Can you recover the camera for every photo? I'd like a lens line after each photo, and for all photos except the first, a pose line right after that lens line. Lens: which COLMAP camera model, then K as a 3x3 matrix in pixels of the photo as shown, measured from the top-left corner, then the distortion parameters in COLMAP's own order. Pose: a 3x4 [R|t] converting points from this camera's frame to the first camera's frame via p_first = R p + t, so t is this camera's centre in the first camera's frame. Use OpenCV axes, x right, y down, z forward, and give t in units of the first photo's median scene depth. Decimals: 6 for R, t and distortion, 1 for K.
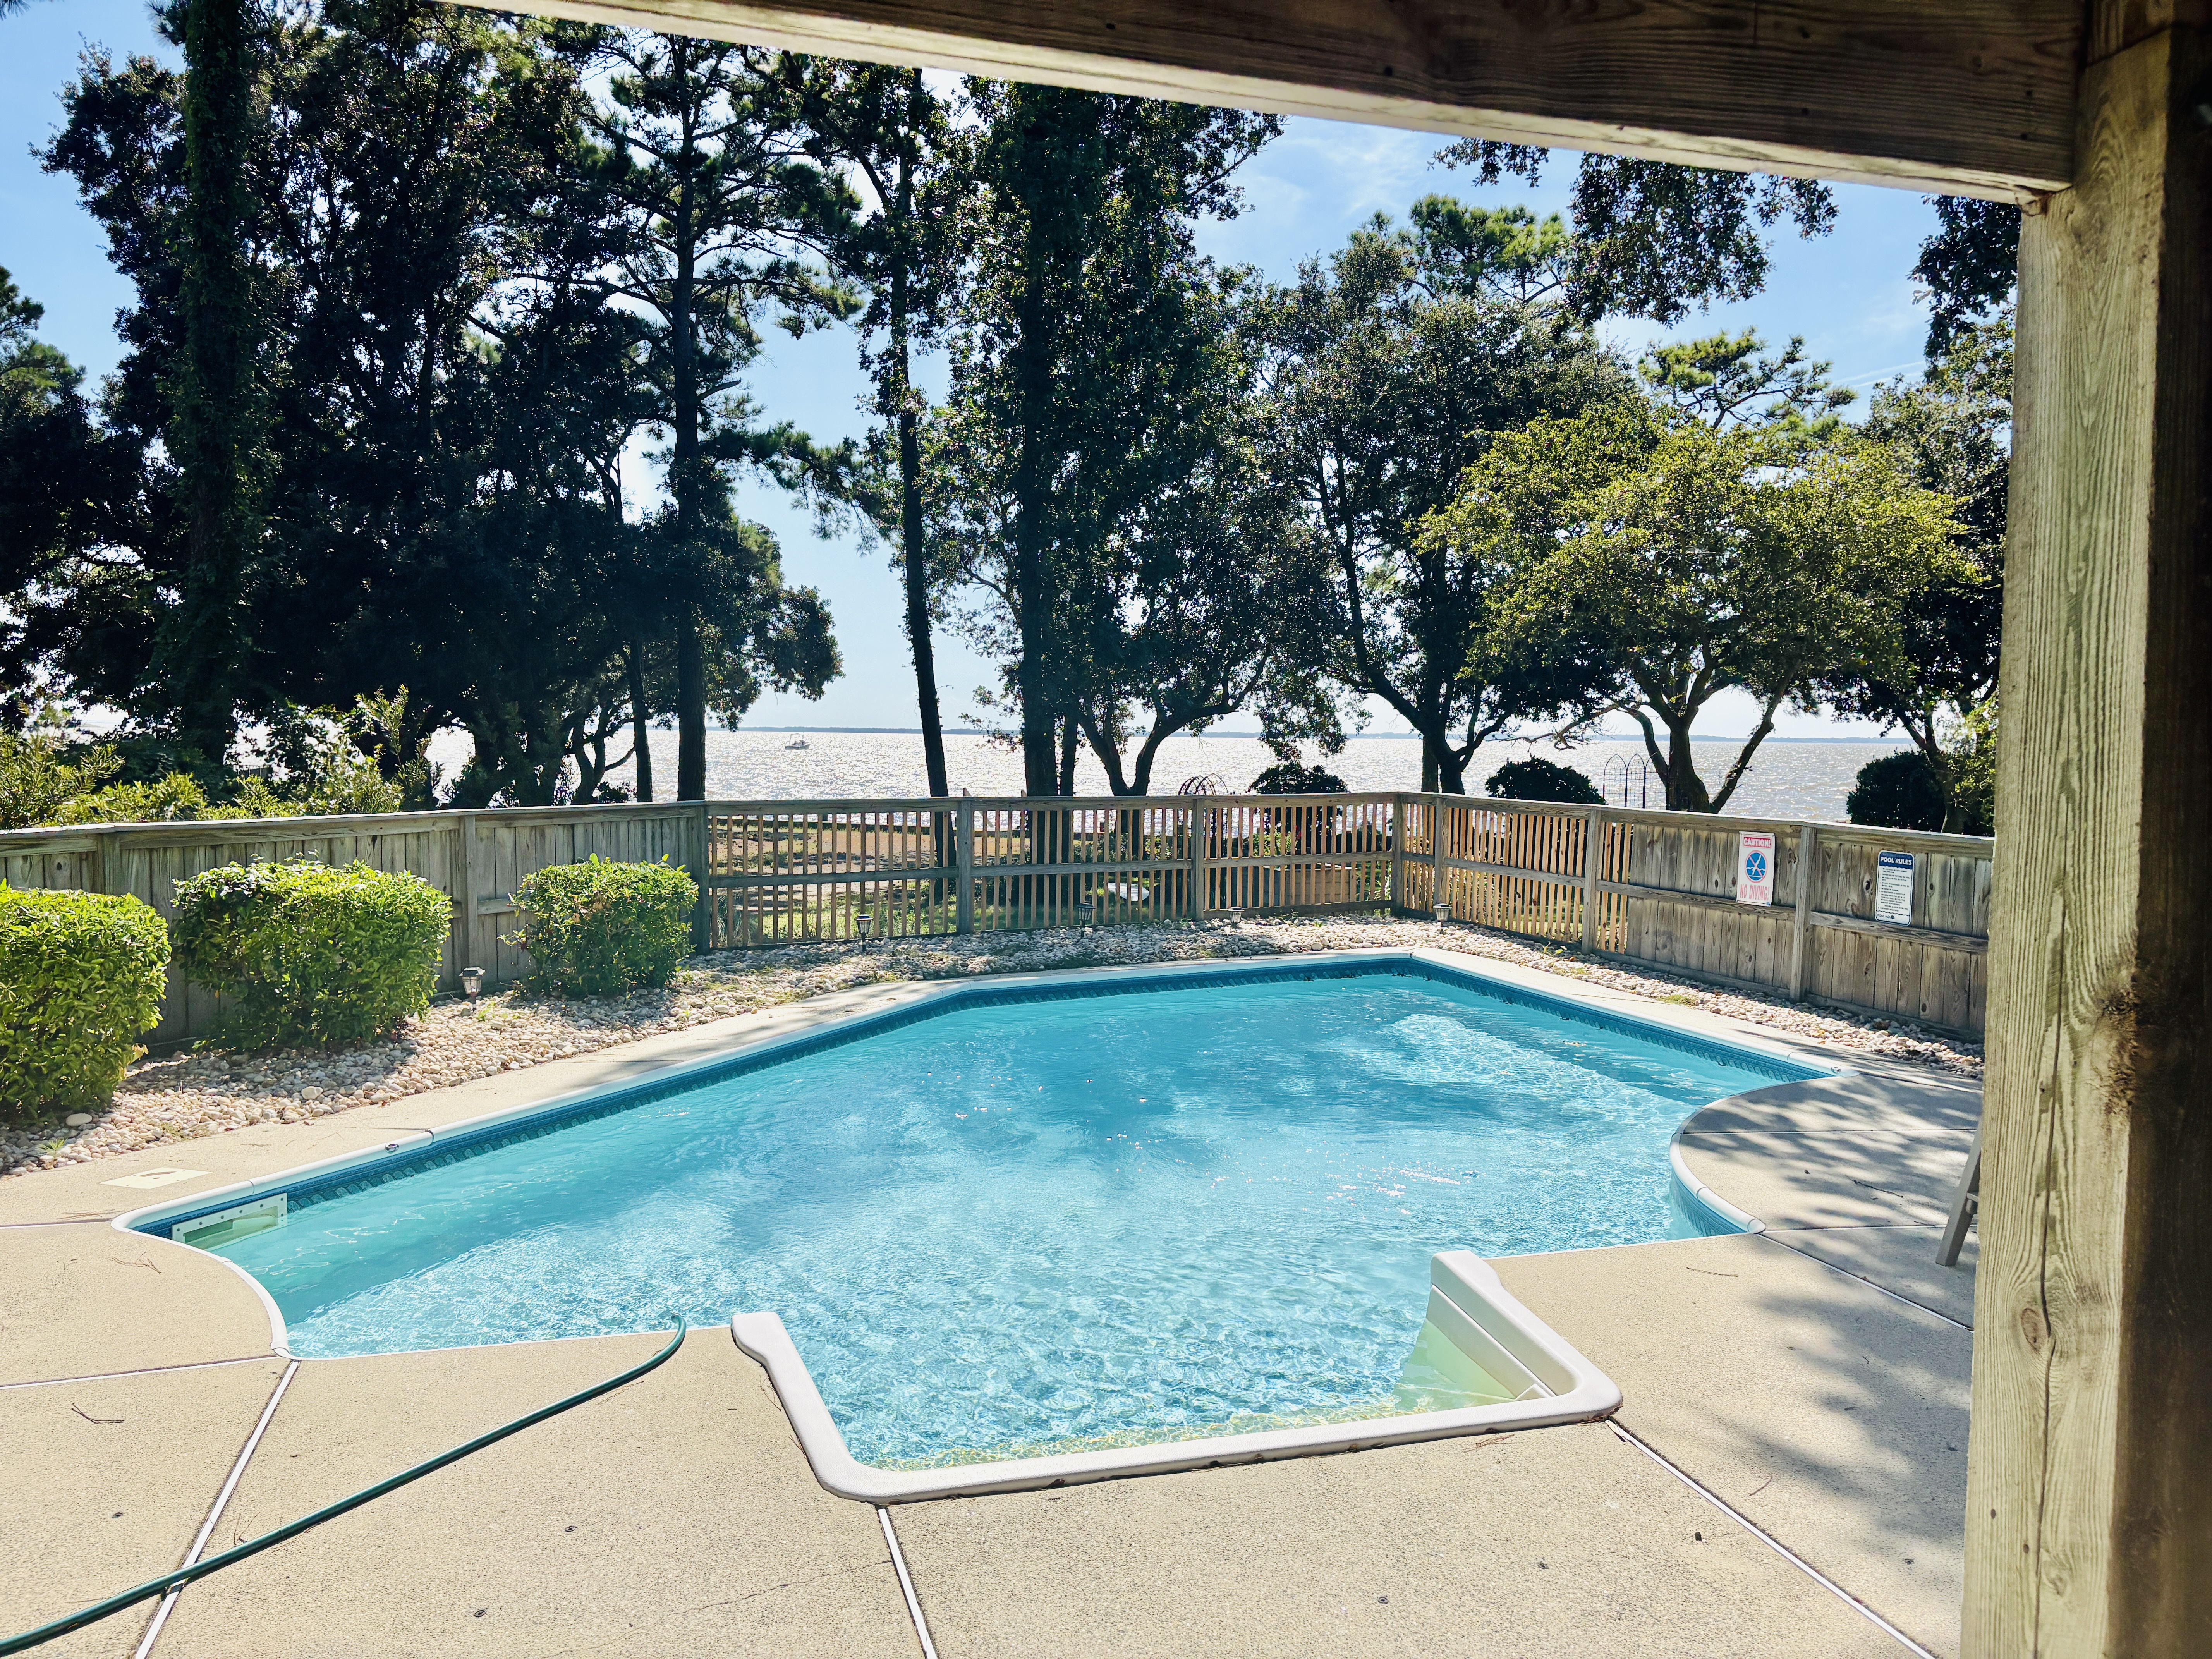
lens RADIAL K [[1665.8, 0, 1106.0], [0, 1665.8, 829.5], [0, 0, 1]] dist [0.057327, -0.147397]
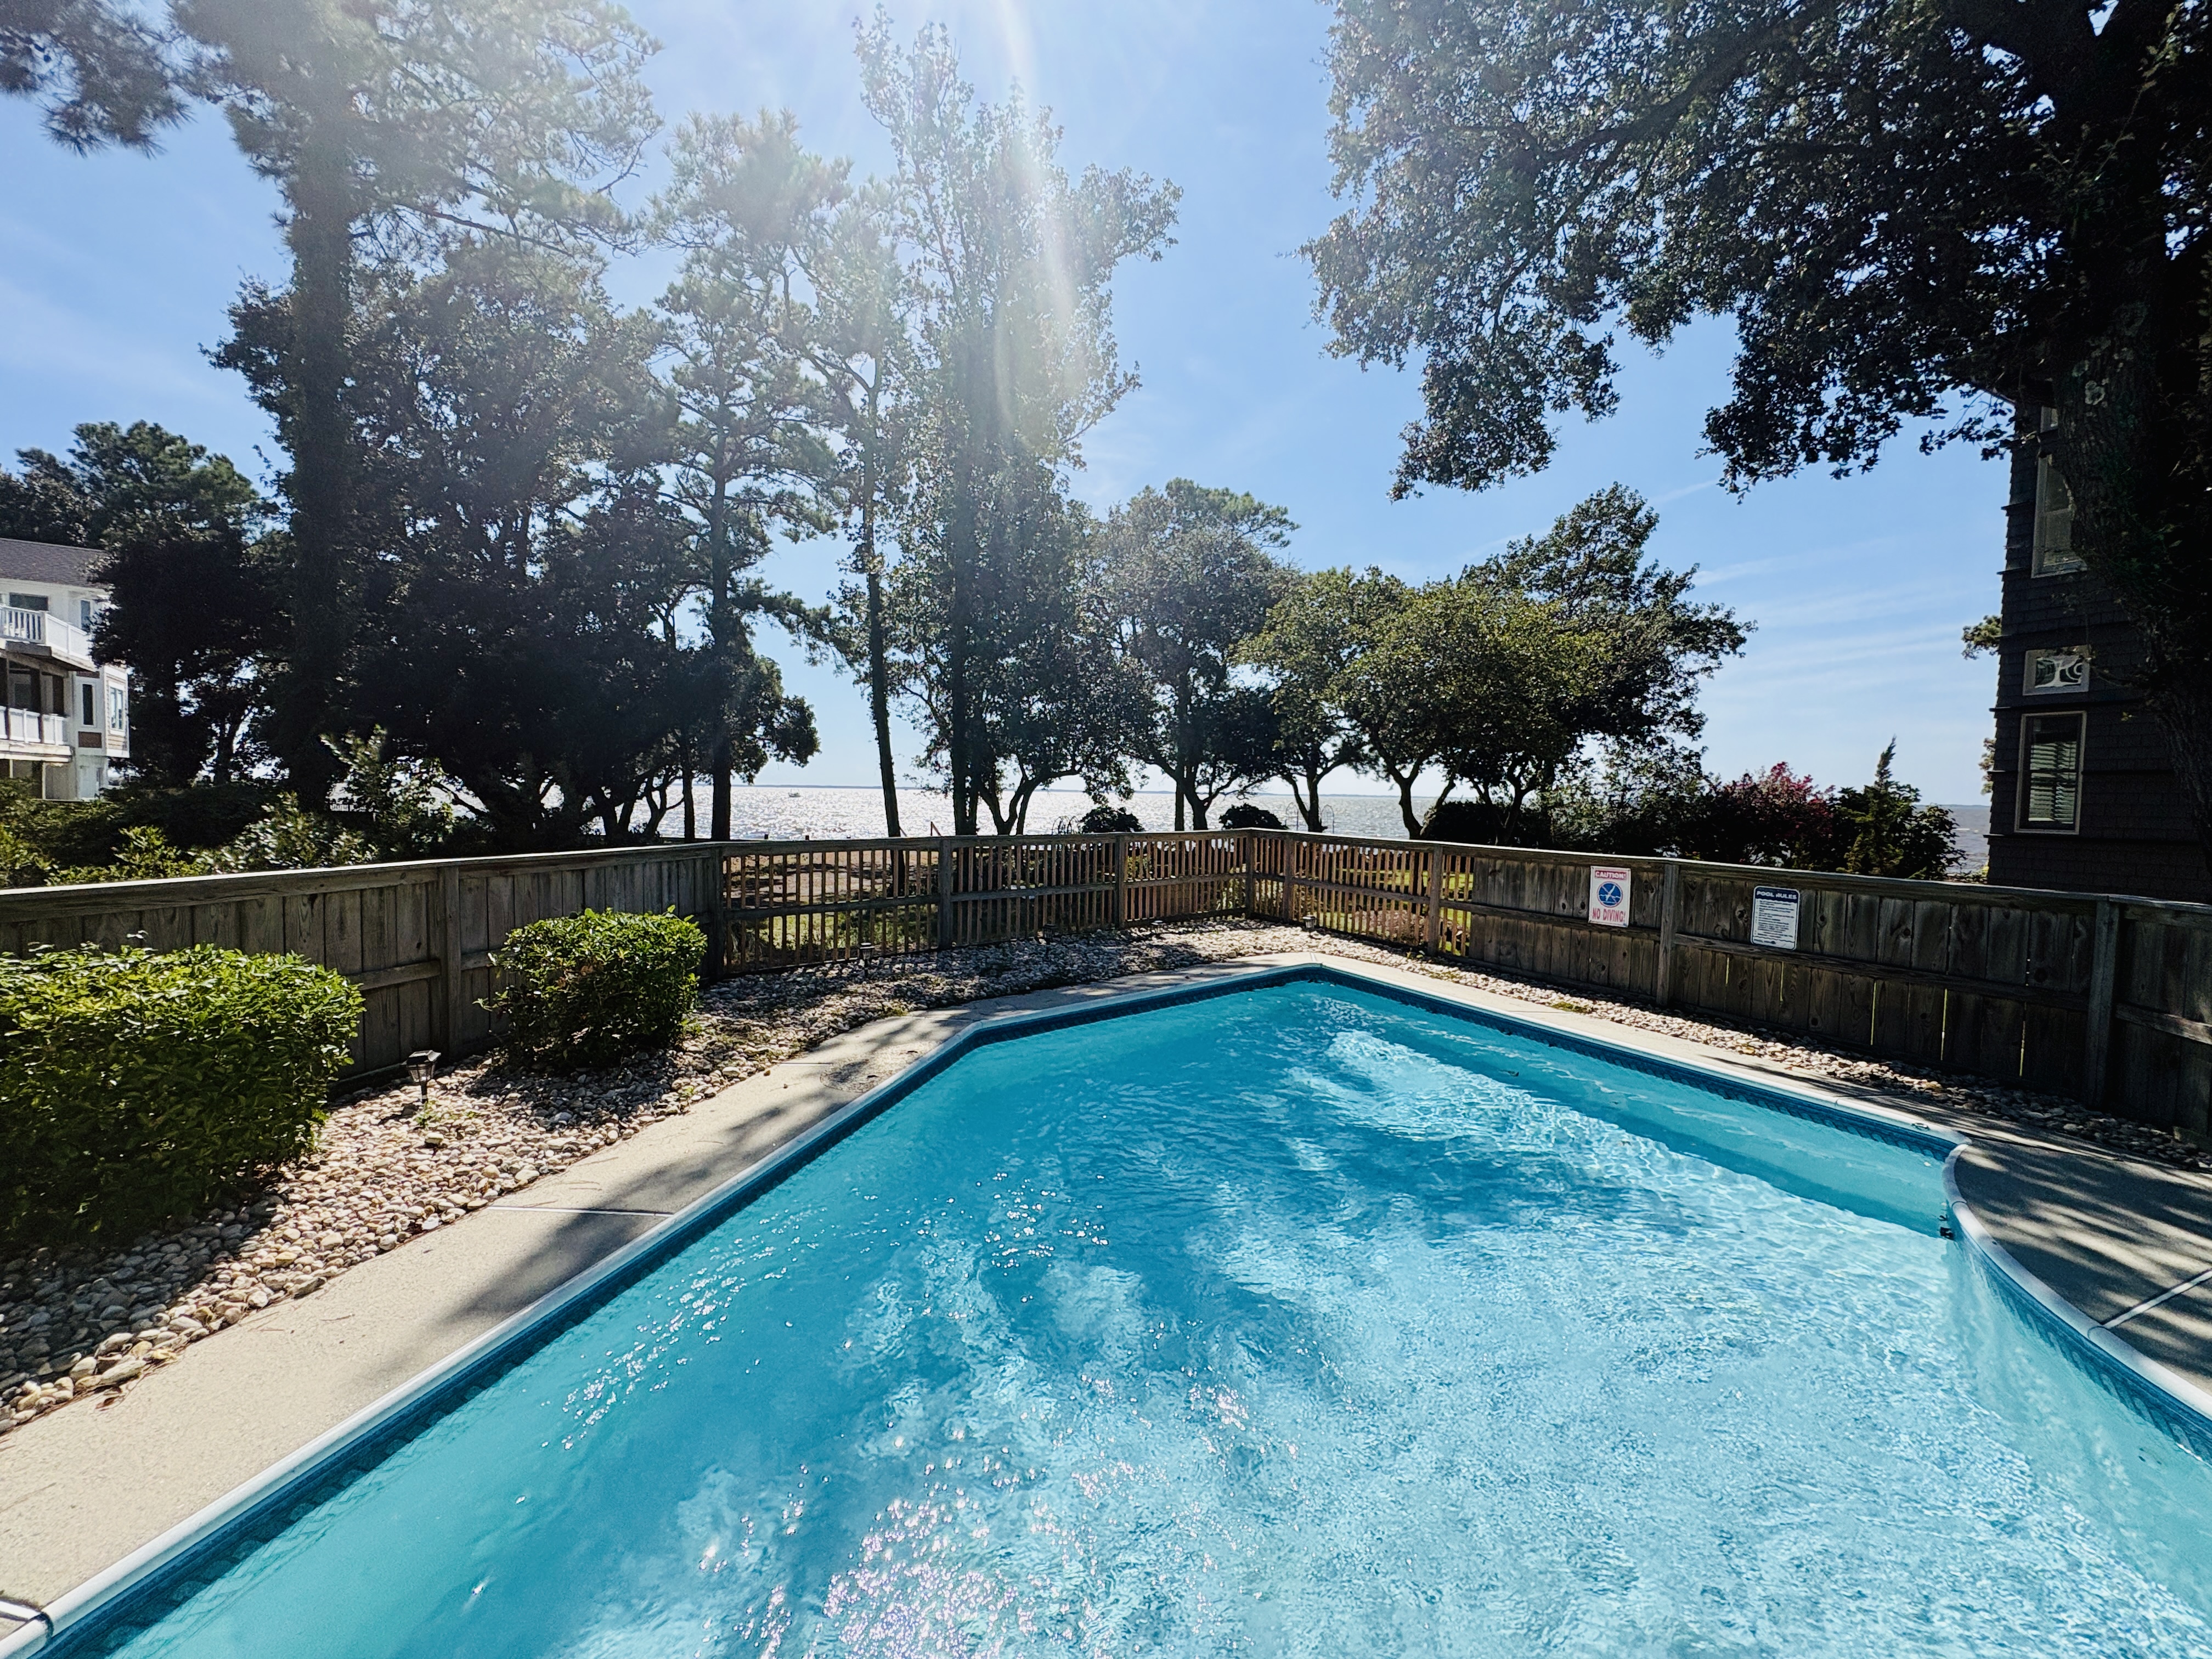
lens RADIAL K [[880.3, 0, 1112.0], [0, 880.3, 811.9], [0, 0, 1]] dist [-0.013208, 0.006796]
pose [[0.985350, 0.001624, 0.170538, -0.031261], [0.003765, 0.999504, -0.031271, -0.007091], [-0.170504, 0.031455, 0.984855, 0.143128]]
